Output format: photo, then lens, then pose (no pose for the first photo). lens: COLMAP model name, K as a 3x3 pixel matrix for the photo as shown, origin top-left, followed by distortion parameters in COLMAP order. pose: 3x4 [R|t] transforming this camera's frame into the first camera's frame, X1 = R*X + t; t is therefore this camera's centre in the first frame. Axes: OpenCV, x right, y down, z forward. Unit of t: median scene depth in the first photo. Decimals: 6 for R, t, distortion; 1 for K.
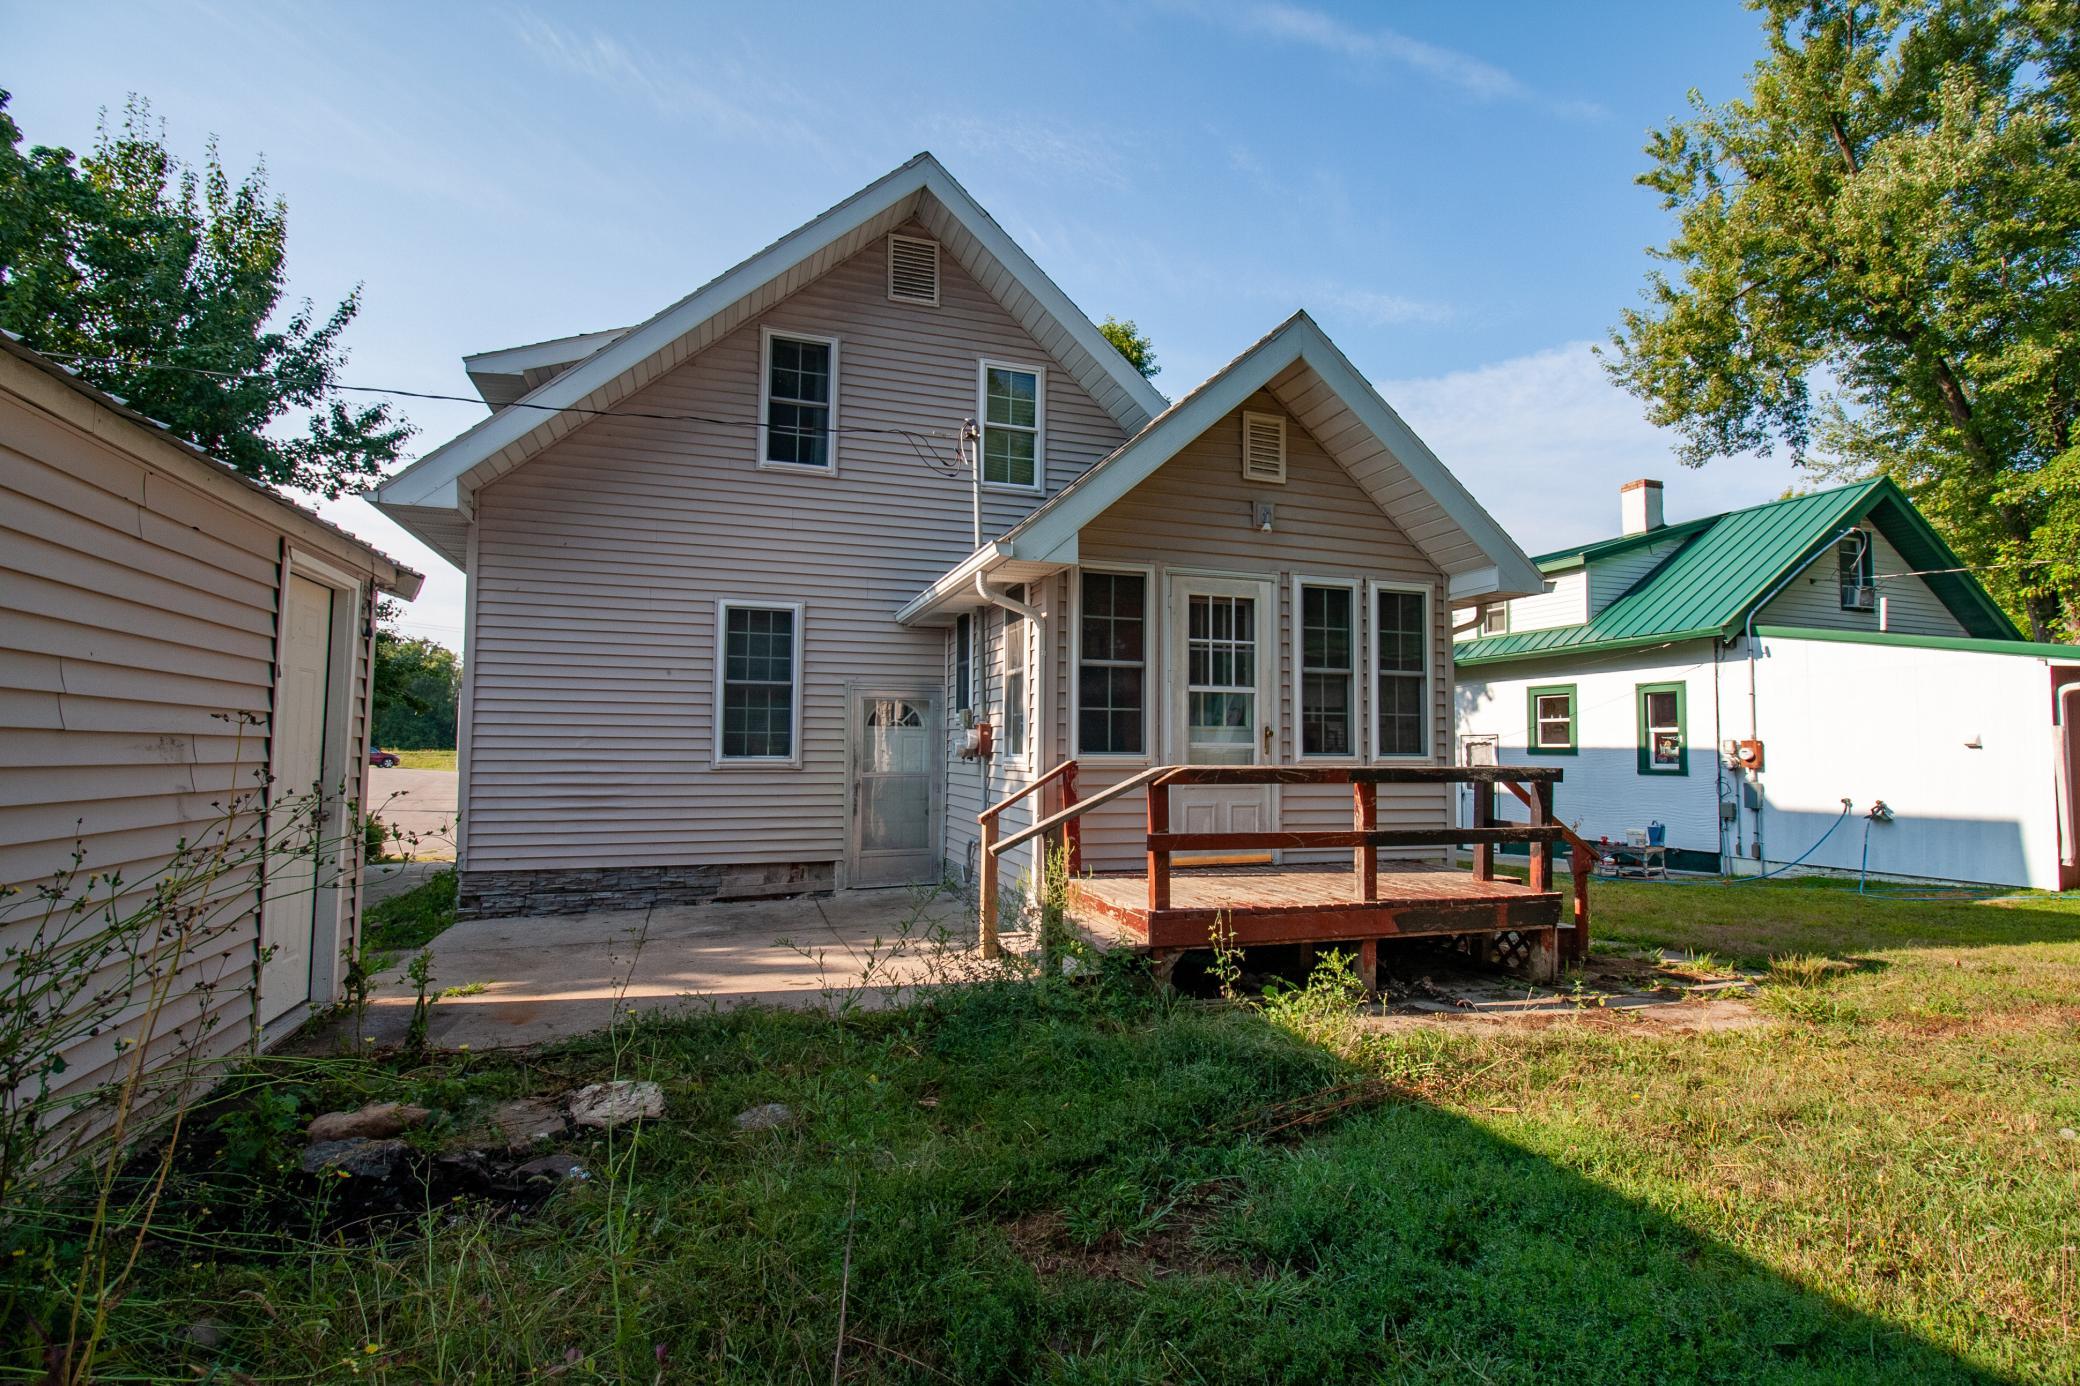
lens RADIAL K [[974.5, 0, 1055.1], [0, 974.5, 700.1], [0, 0, 1]] dist [0.003522, -0.016416]
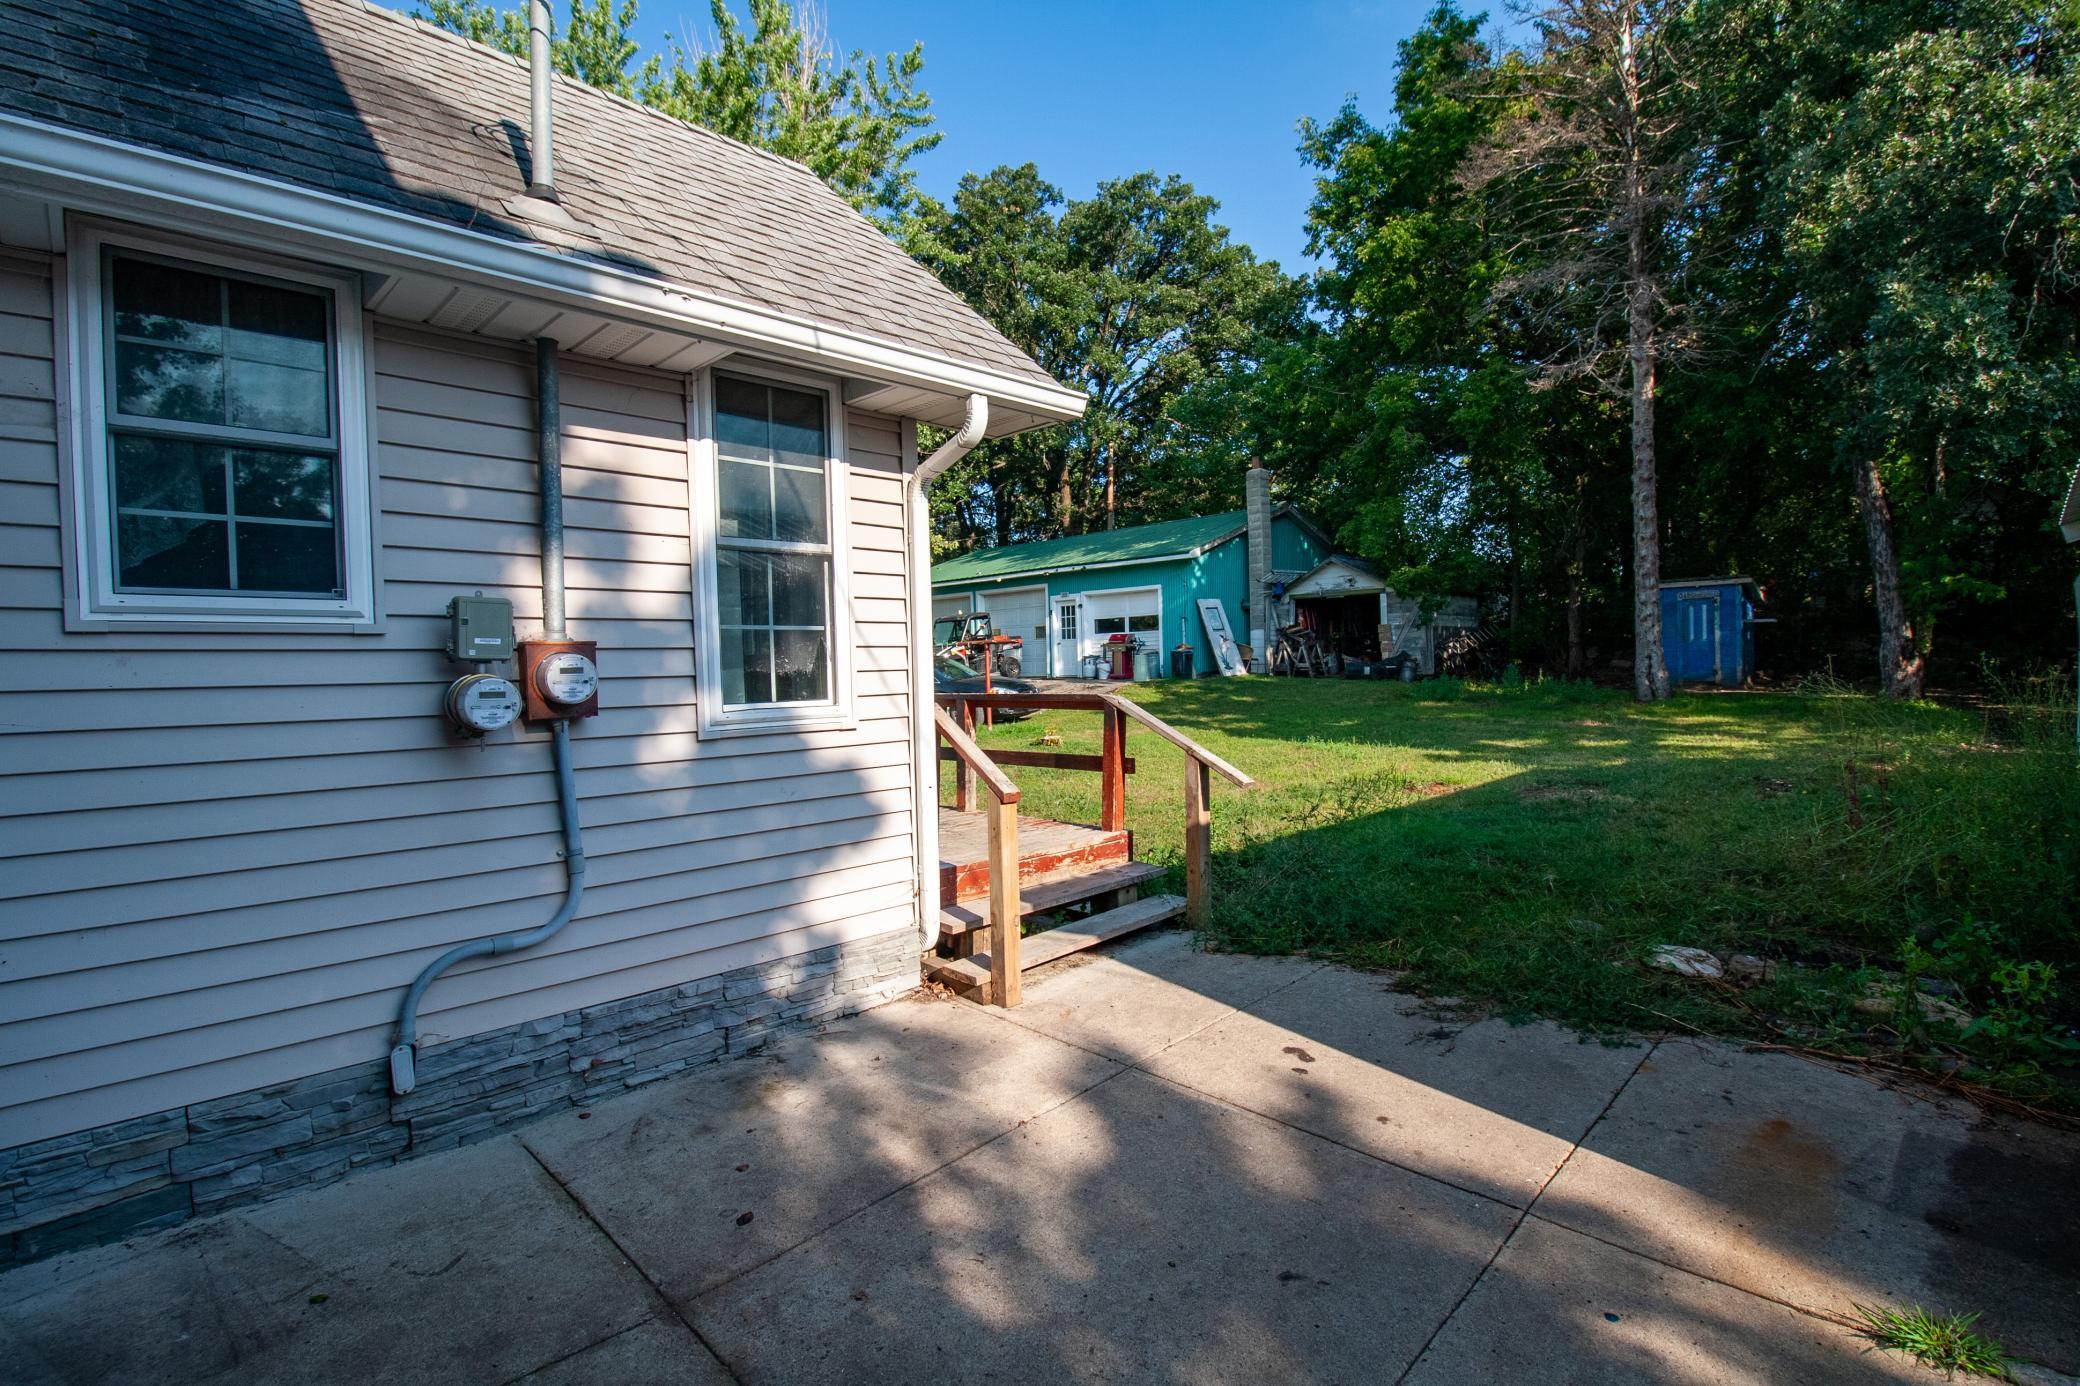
lens RADIAL K [[974.5, 0, 1055.1], [0, 974.5, 700.1], [0, 0, 1]] dist [0.003522, -0.016416]
pose [[-0.438278, -0.029601, 0.898352, -0.468152], [-0.027541, 0.999431, 0.019495, 0.031367], [-0.898418, -0.016197, -0.438843, 0.882057]]
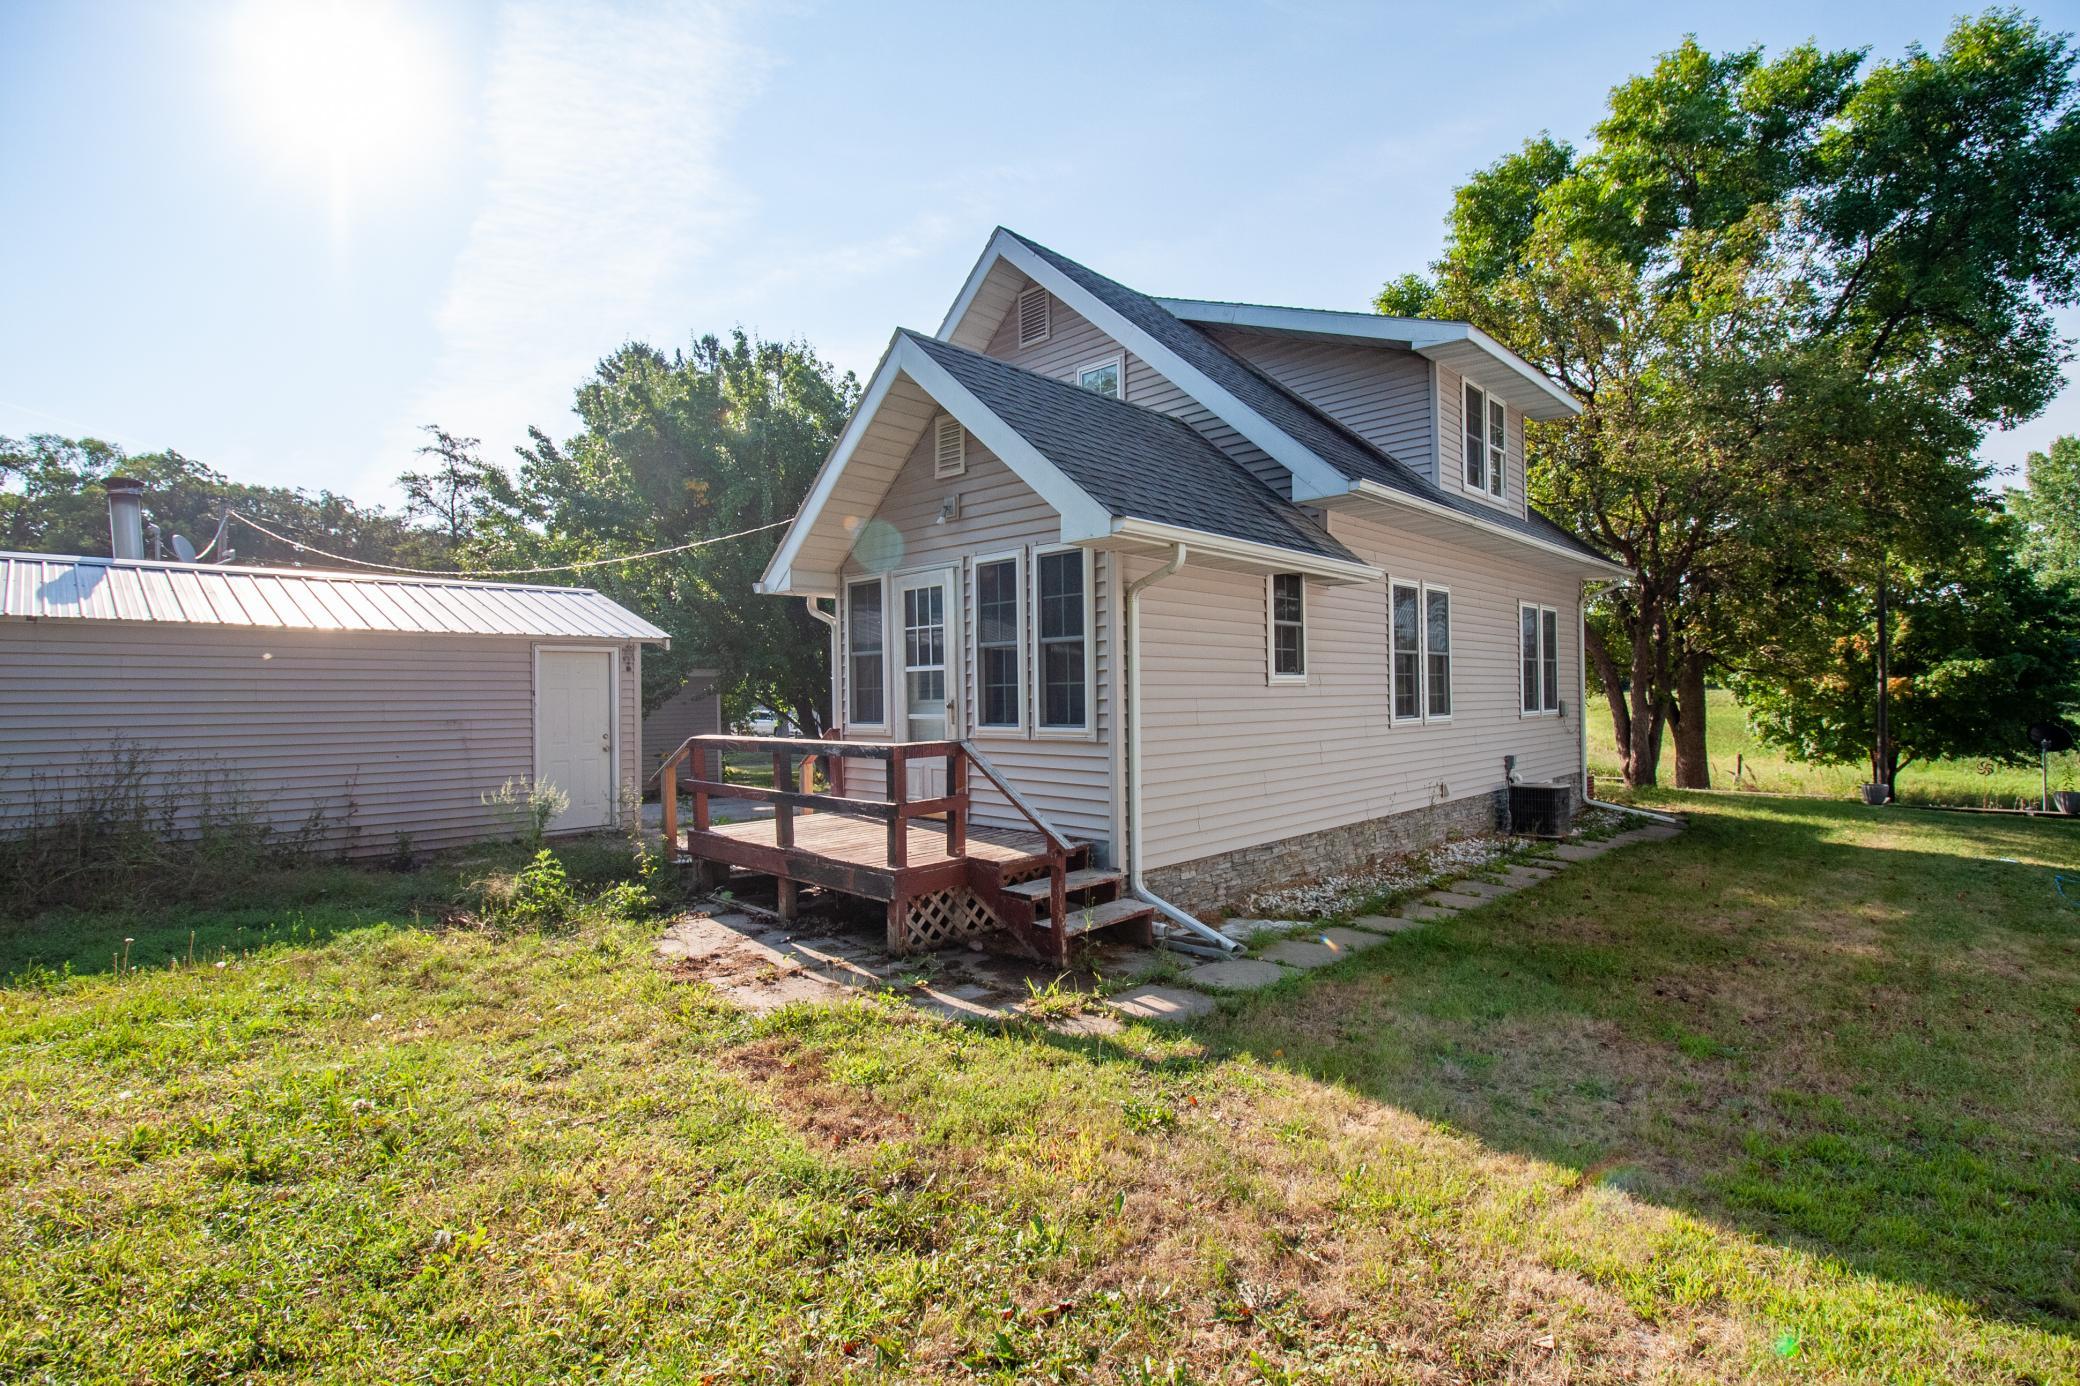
lens RADIAL K [[974.5, 0, 1055.1], [0, 974.5, 700.1], [0, 0, 1]] dist [0.003522, -0.016416]
pose [[0.457698, -0.007301, -0.889078, 0.996463], [0.062258, 0.997775, 0.023856, 0.006383], [0.886925, -0.066271, 0.457134, 0.468812]]
